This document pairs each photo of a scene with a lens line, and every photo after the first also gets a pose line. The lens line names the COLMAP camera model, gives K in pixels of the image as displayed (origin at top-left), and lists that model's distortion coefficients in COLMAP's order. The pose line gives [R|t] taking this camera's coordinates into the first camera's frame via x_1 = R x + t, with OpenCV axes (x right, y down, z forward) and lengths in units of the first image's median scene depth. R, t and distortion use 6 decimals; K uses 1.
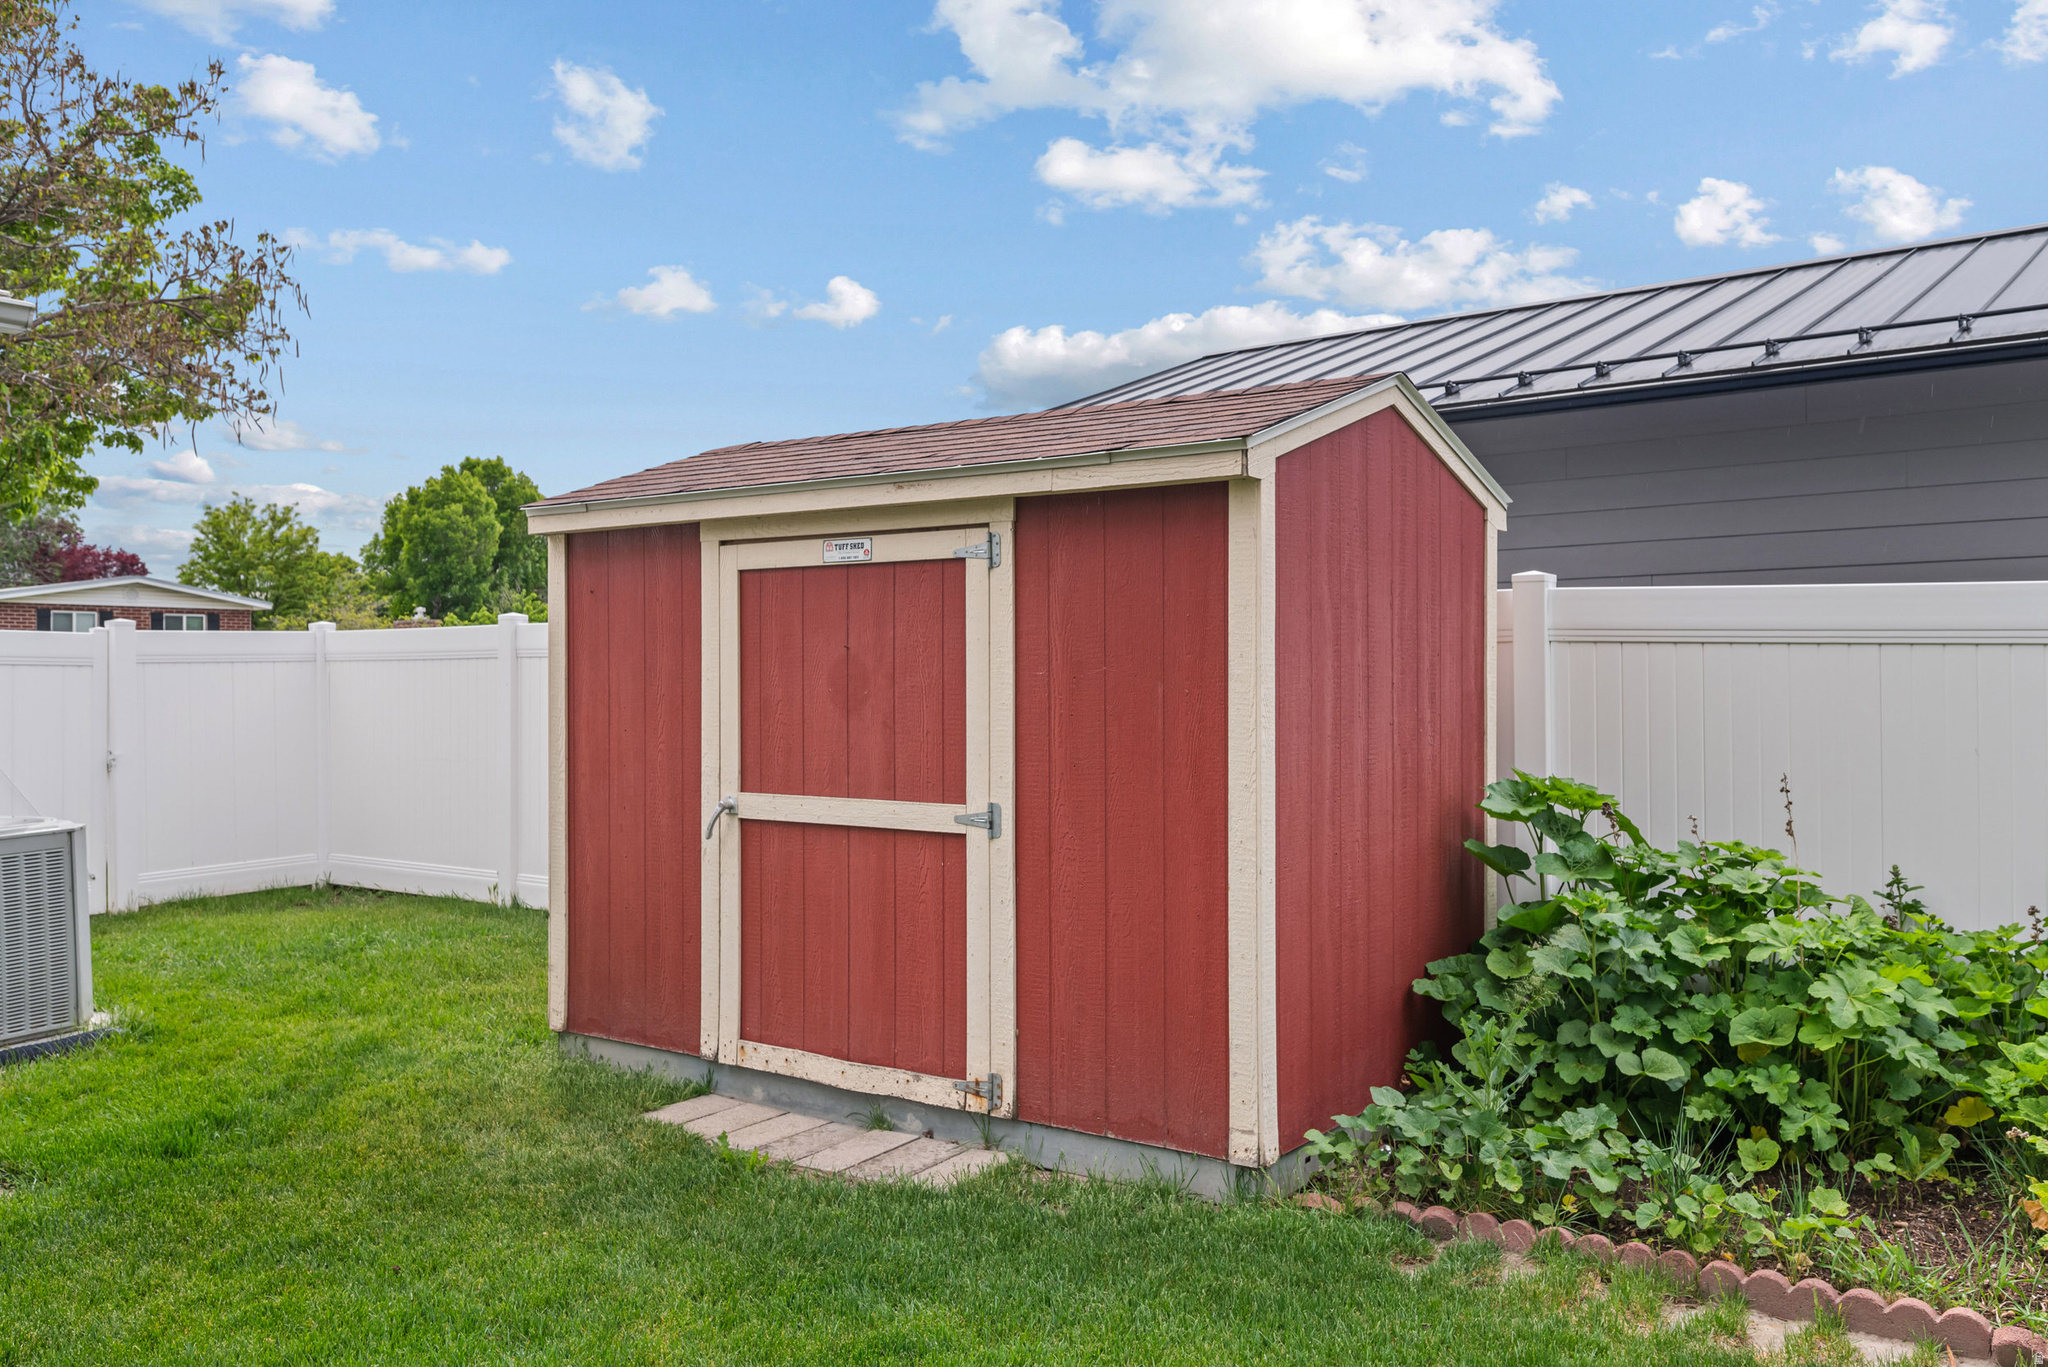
lens RADIAL K [[1679.1, 0, 1024.0], [0, 1679.1, 683.5], [0, 0, 1]] dist [0.000045, -0.002062]
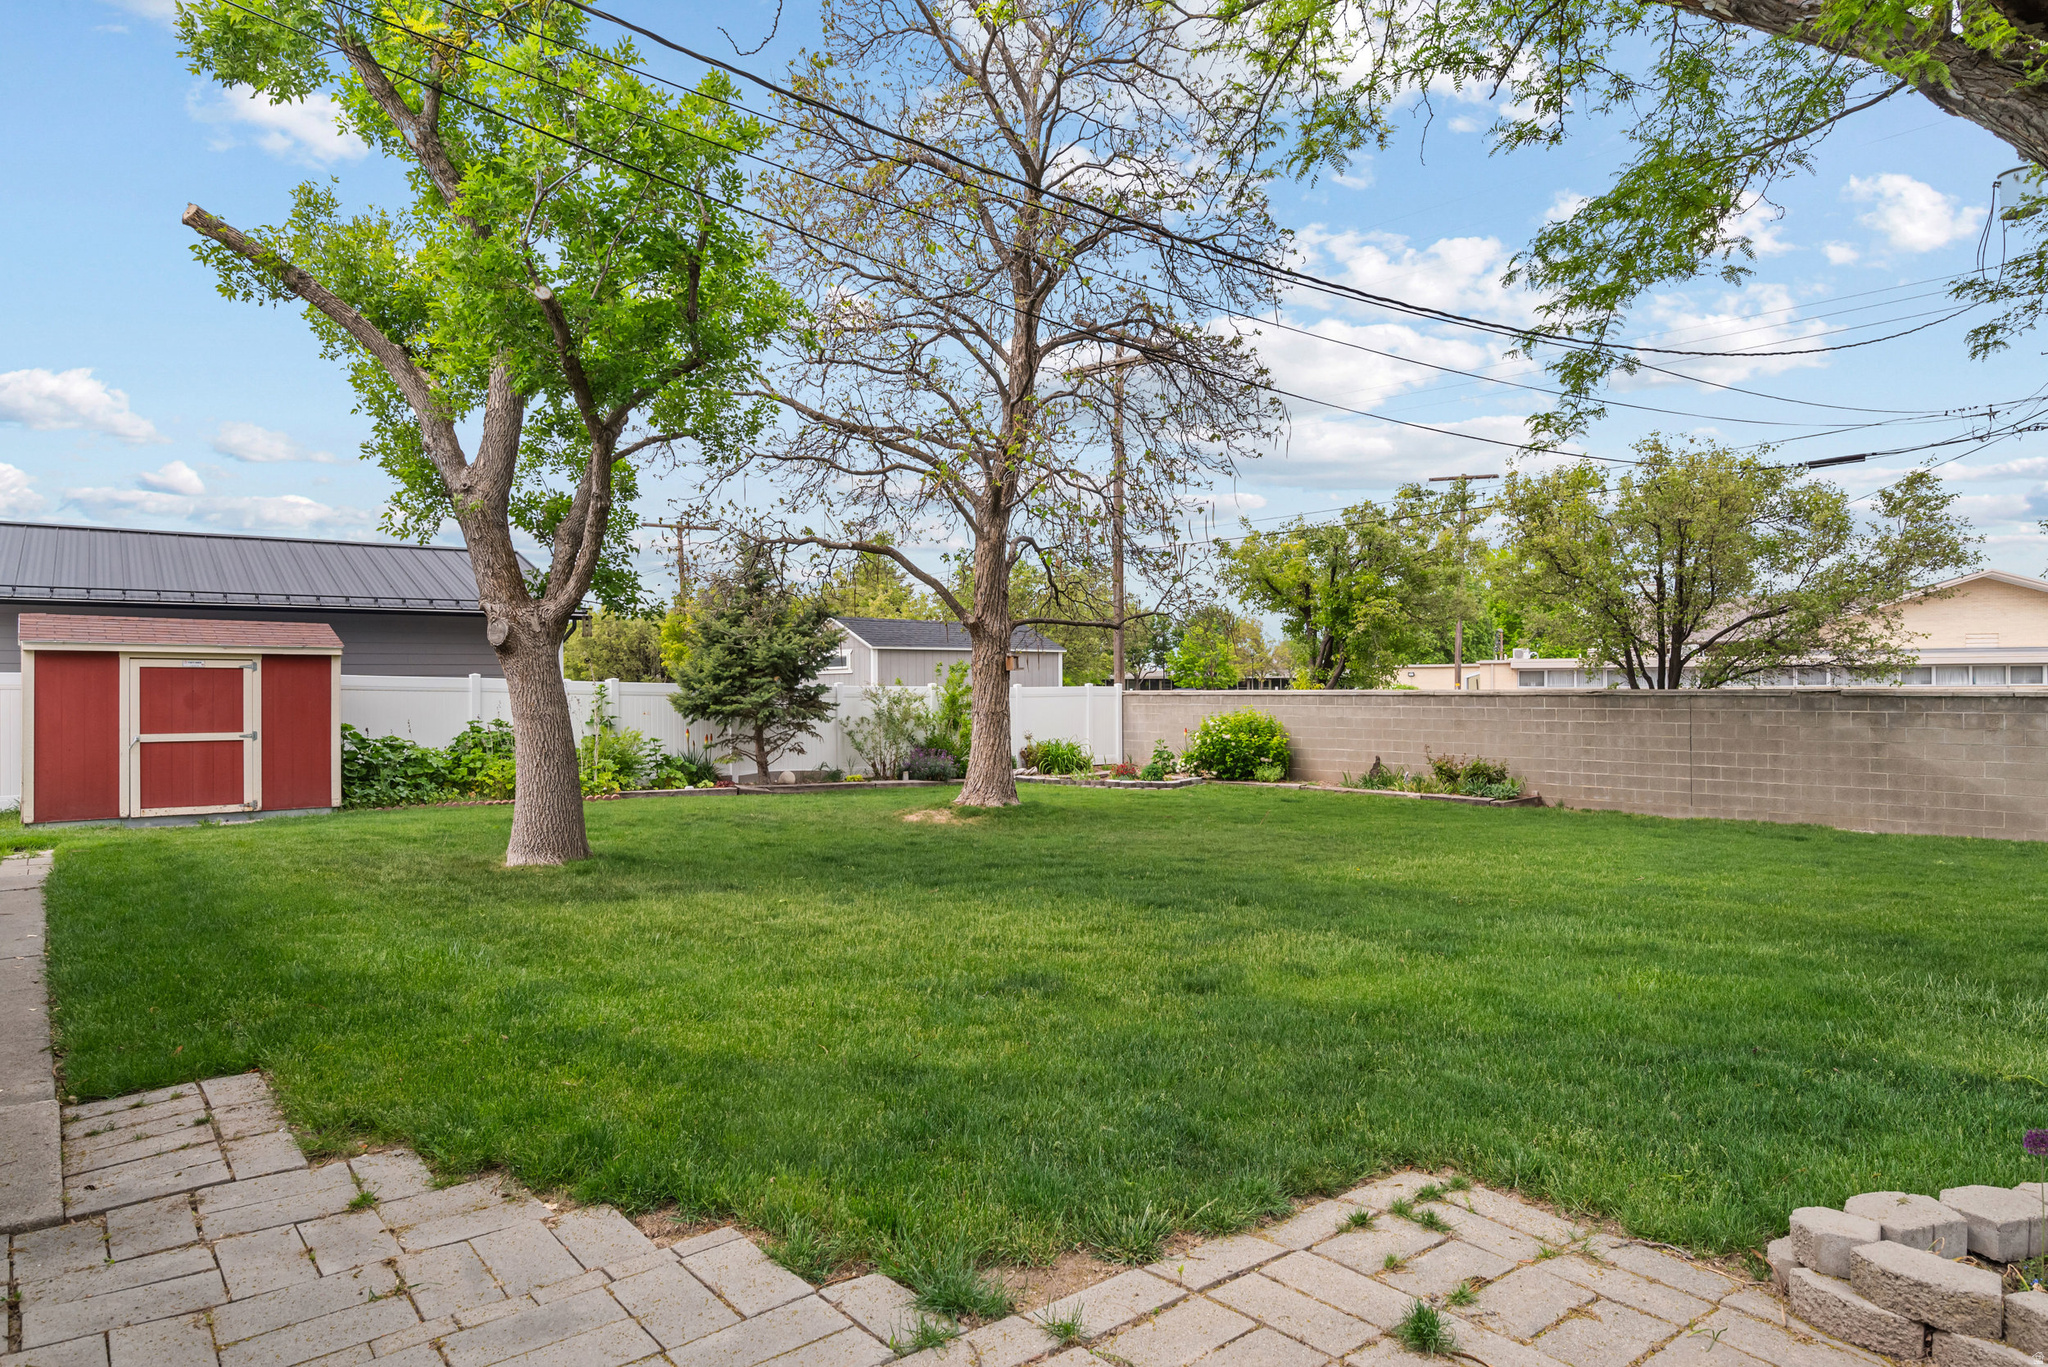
lens RADIAL K [[1225.9, 0, 1024.0], [0, 1225.9, 683.5], [0, 0, 1]] dist [-0.000948, -0.000397]
pose [[0.249501, 0.006601, 0.968352, -2.336595], [0.003958, 0.999961, -0.007836, -0.011237], [-0.968366, 0.005788, 0.249465, -1.453710]]
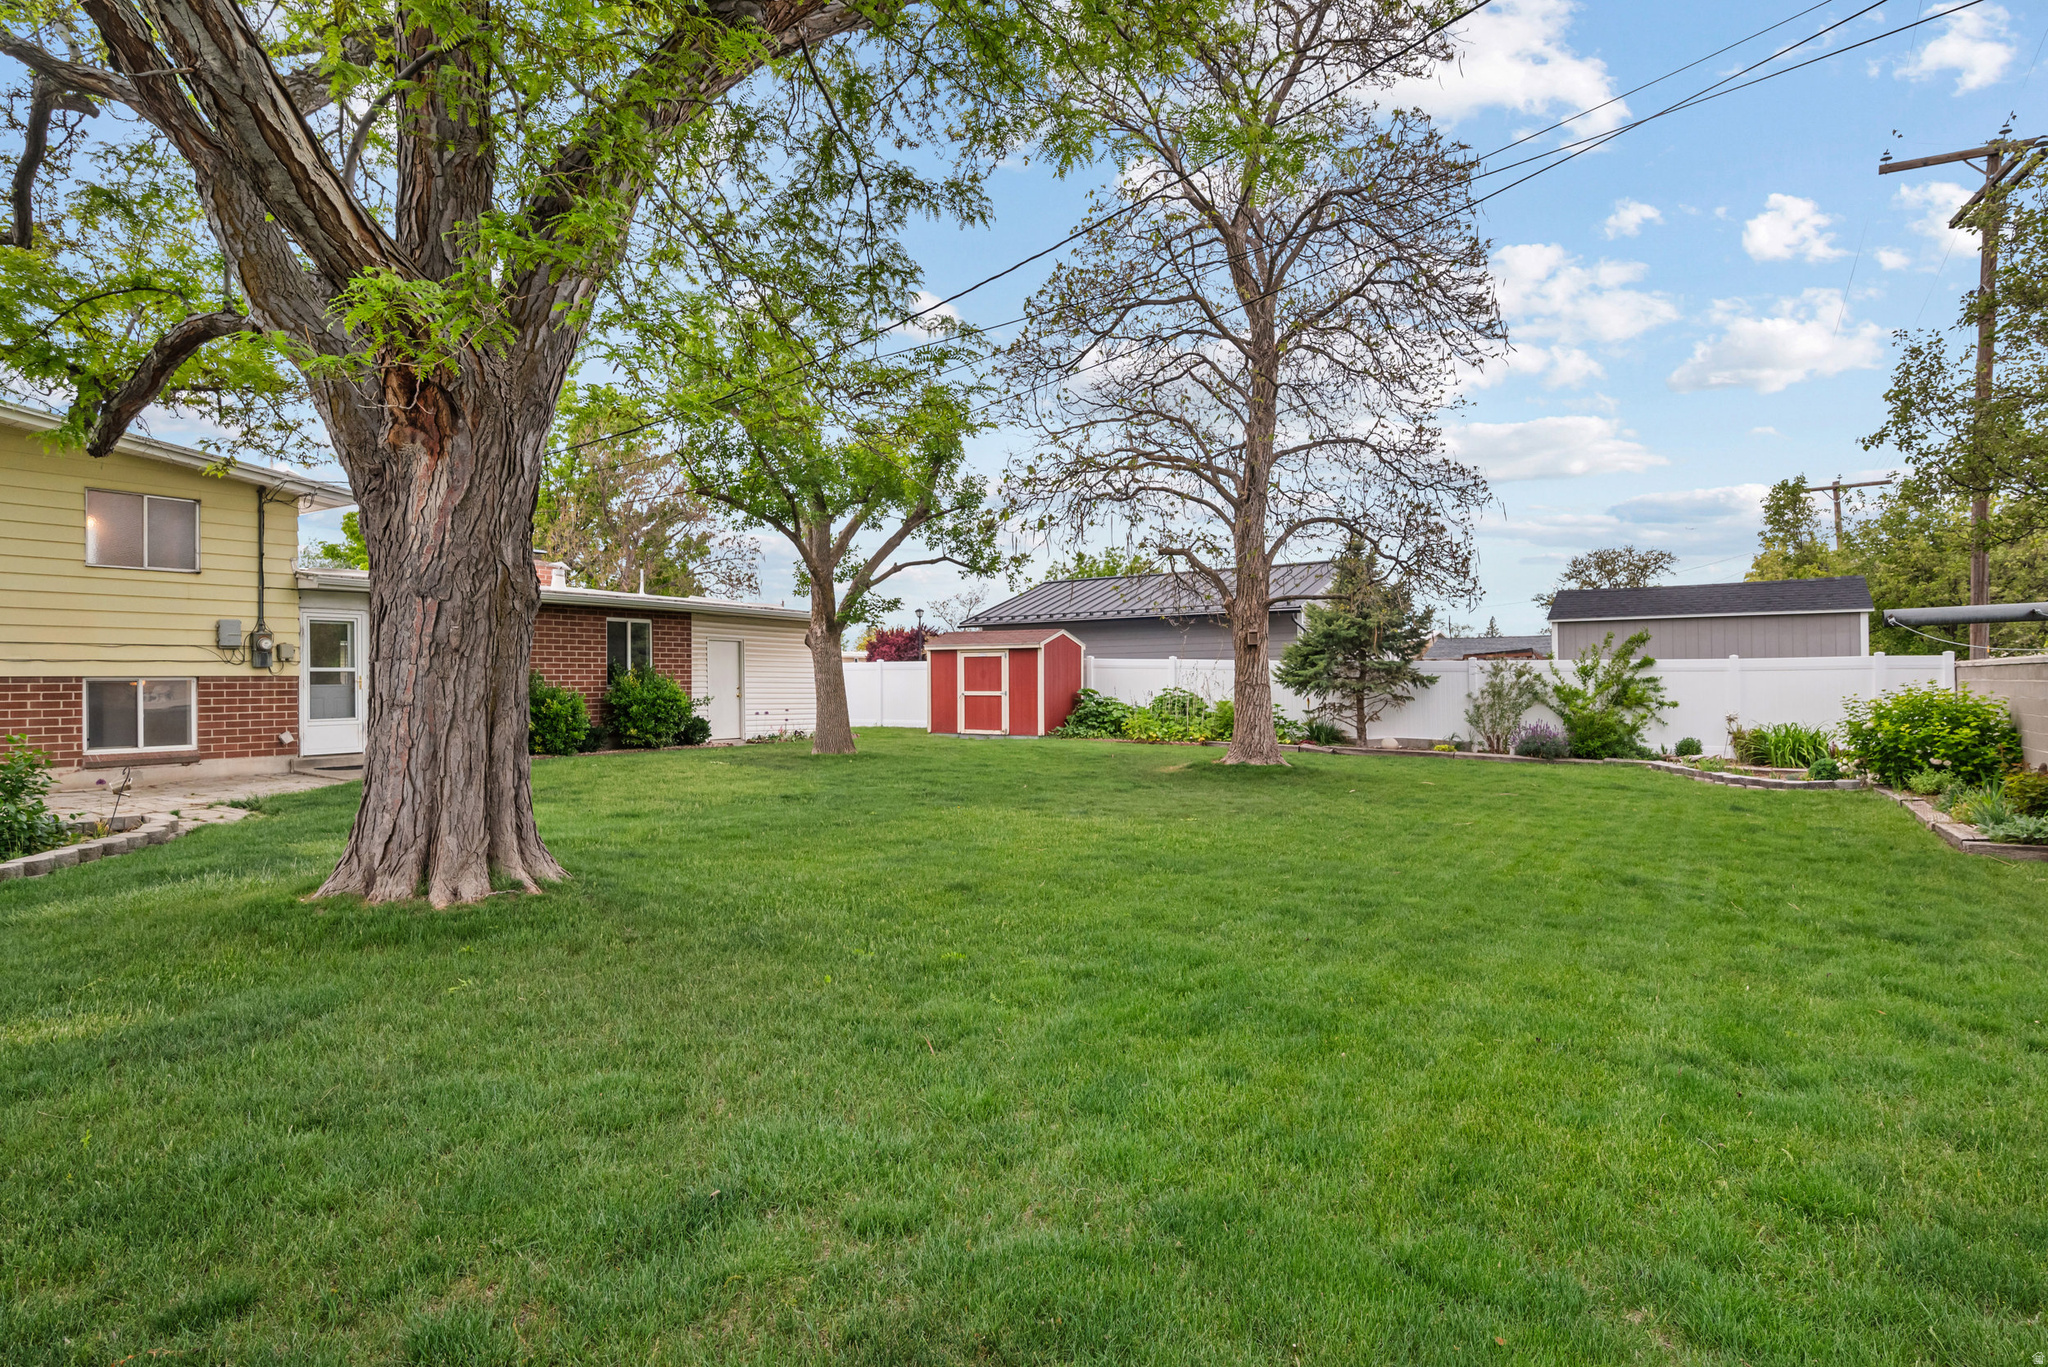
lens RADIAL K [[1106.5, 0, 1024.0], [0, 1106.5, 683.5], [0, 0, 1]] dist [-0.000462, -0.000334]
pose [[0.997479, -0.002979, 0.070900, -0.272927], [0.002879, 0.999995, 0.001507, 0.033046], [-0.070904, -0.001299, 0.997482, -3.678332]]
